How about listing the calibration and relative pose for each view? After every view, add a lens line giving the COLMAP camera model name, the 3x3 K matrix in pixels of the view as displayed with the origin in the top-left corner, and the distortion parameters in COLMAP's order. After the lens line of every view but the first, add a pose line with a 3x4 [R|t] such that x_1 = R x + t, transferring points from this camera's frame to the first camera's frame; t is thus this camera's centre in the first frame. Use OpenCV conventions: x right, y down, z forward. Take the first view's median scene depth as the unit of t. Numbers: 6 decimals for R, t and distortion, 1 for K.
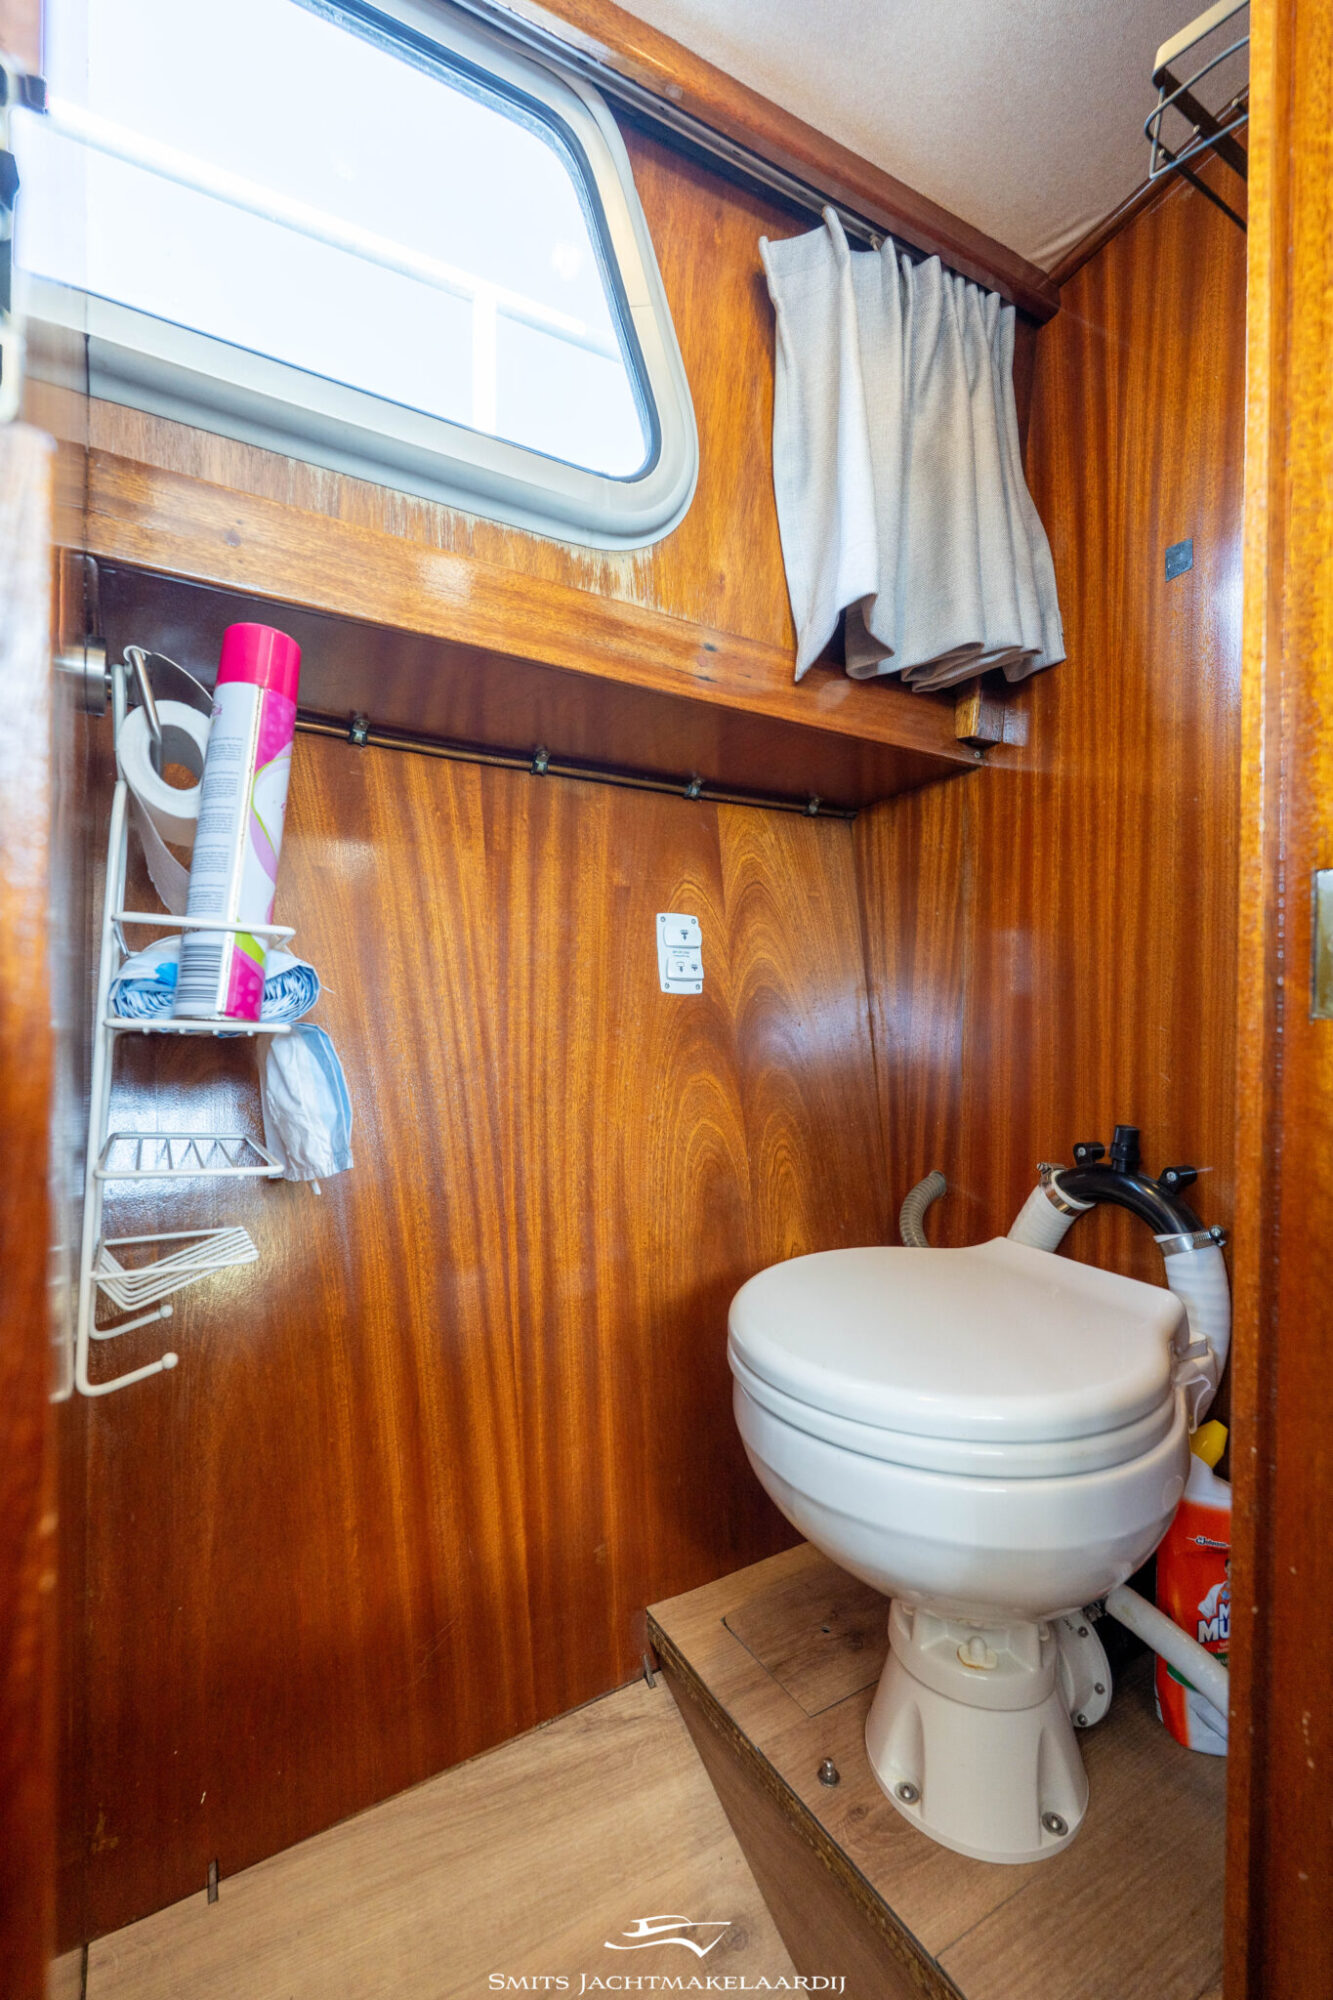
lens RADIAL K [[876.4, 0, 669.3], [0, 876.4, 997.7], [0, 0, 1]] dist [-0.006706, 0.000174]
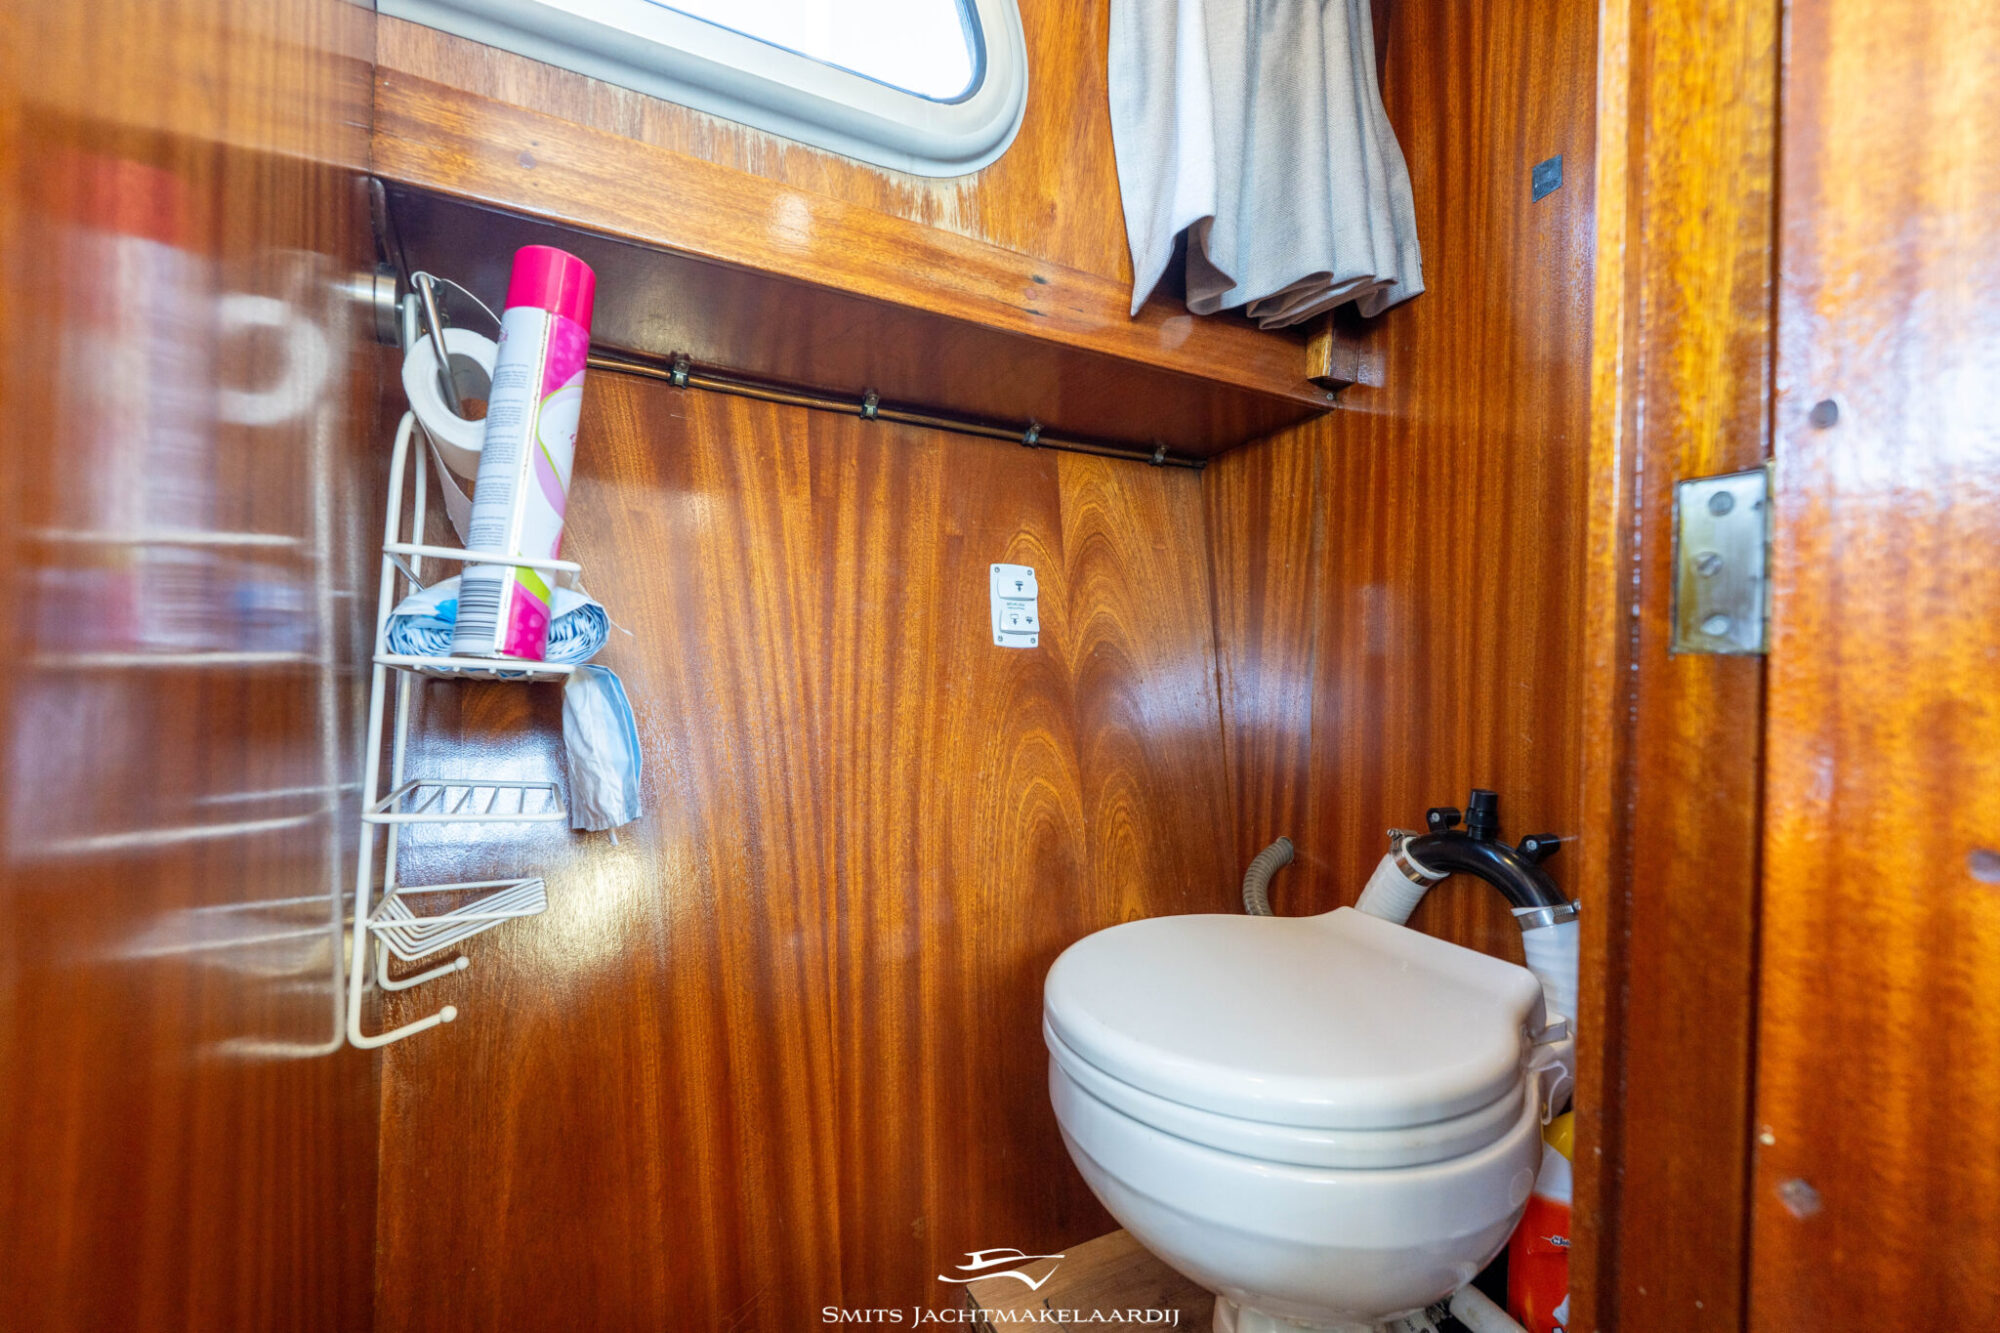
lens RADIAL K [[876.4, 0, 996.5], [0, 876.4, 666.2], [0, 0, 1]] dist [-0.006706, 0.000174]
pose [[0.998840, 0.008615, -0.047372, 0.046922], [-0.008511, 0.999961, 0.002398, 0.016877], [0.047391, -0.001992, 0.998874, 0.045947]]
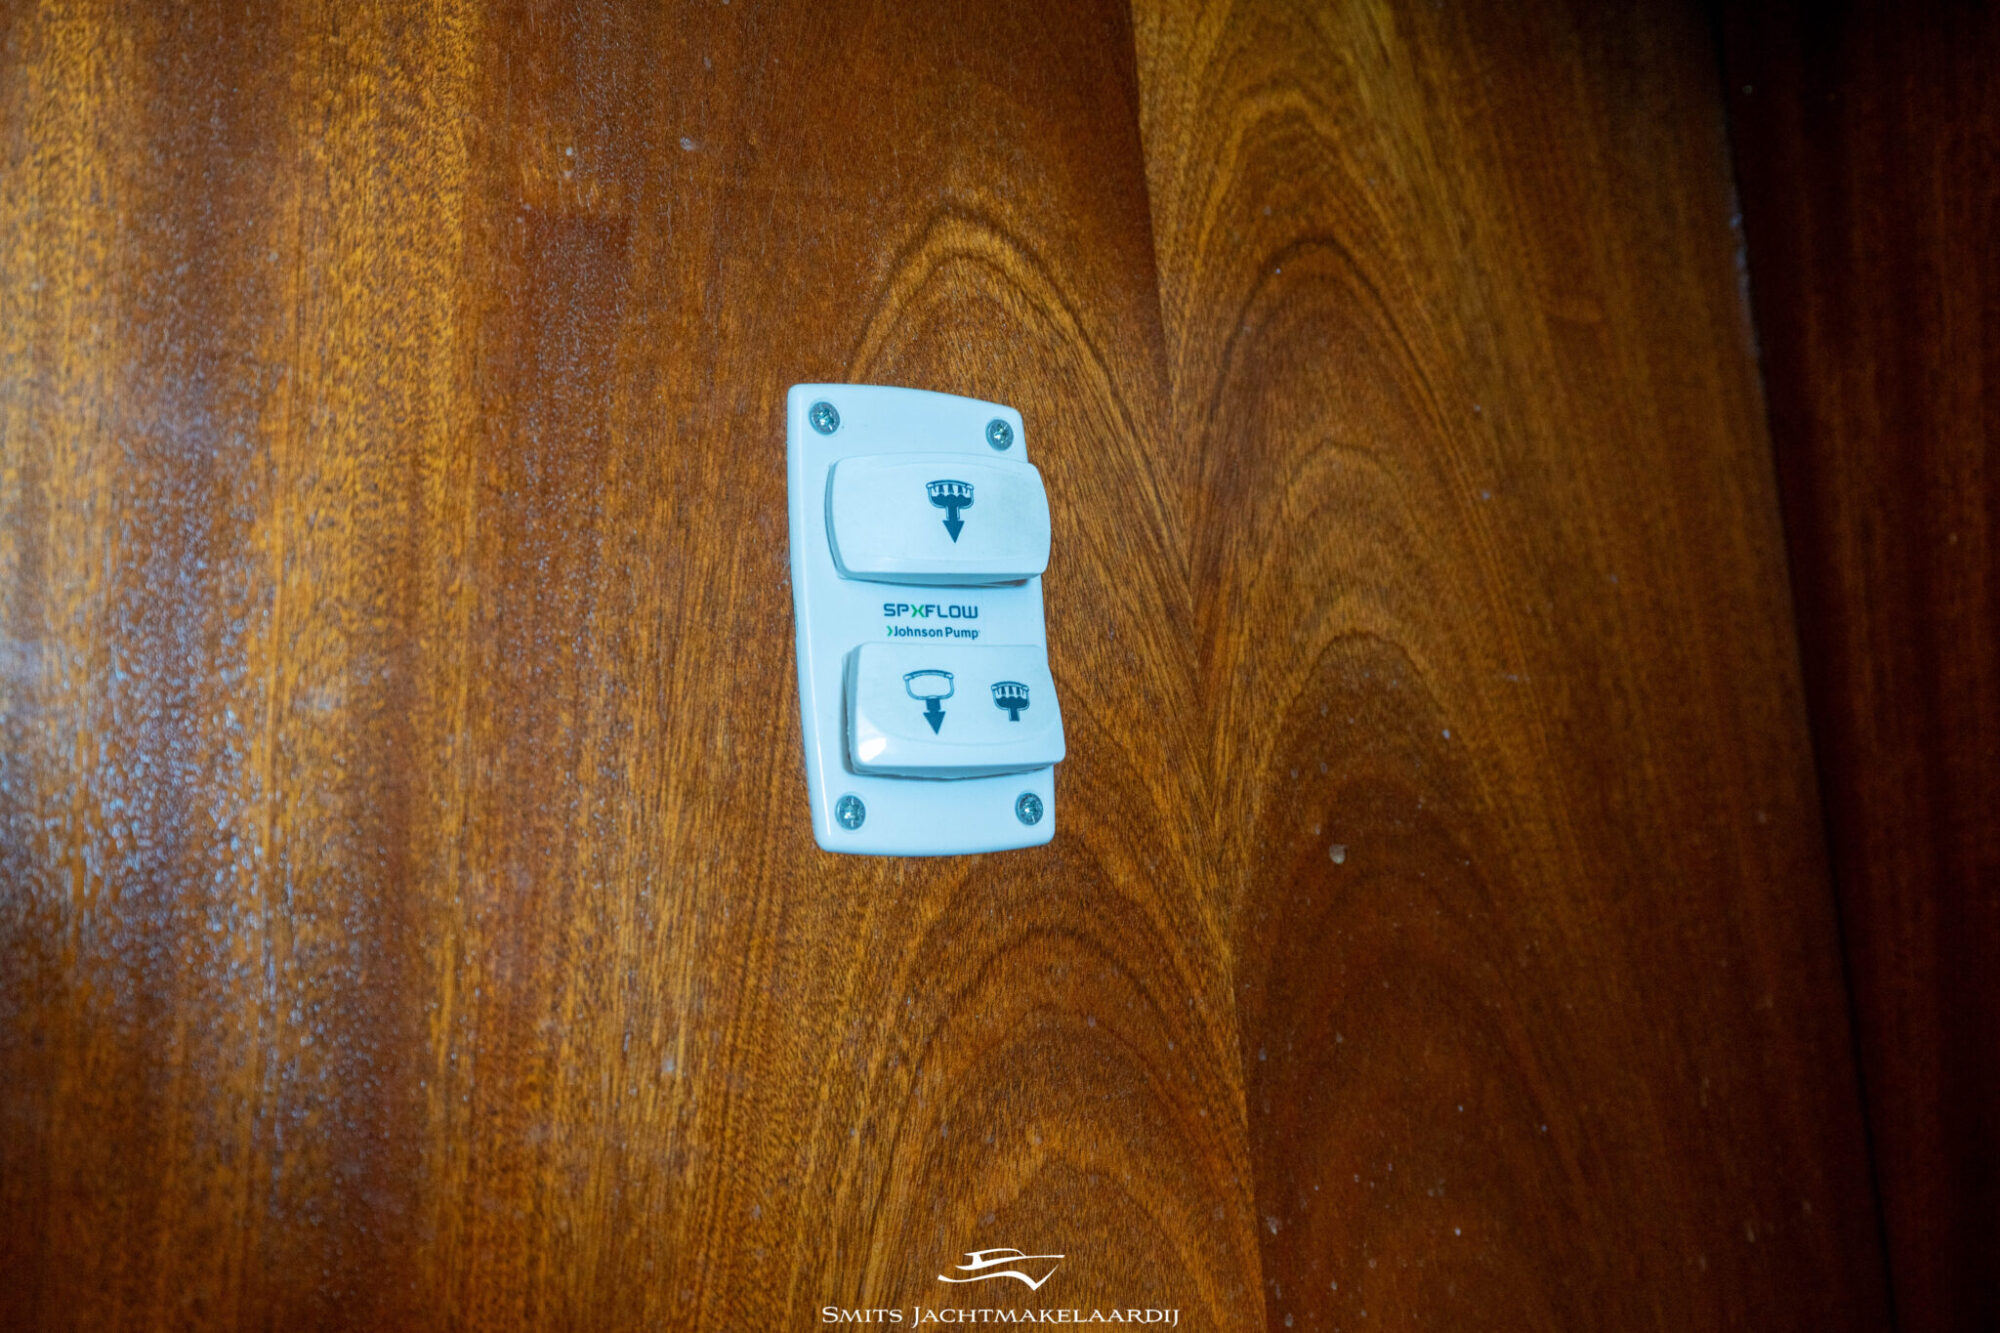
lens RADIAL K [[2072.4, 0, 997.4], [0, 2072.4, 669.9], [0, 0, 1]] dist [0.012650, 0.000000]
pose [[0.998439, -0.004123, 0.055697, 0.004073], [0.003815, 0.999977, 0.005632, -0.052040], [-0.055719, -0.005411, 0.998432, 0.724901]]
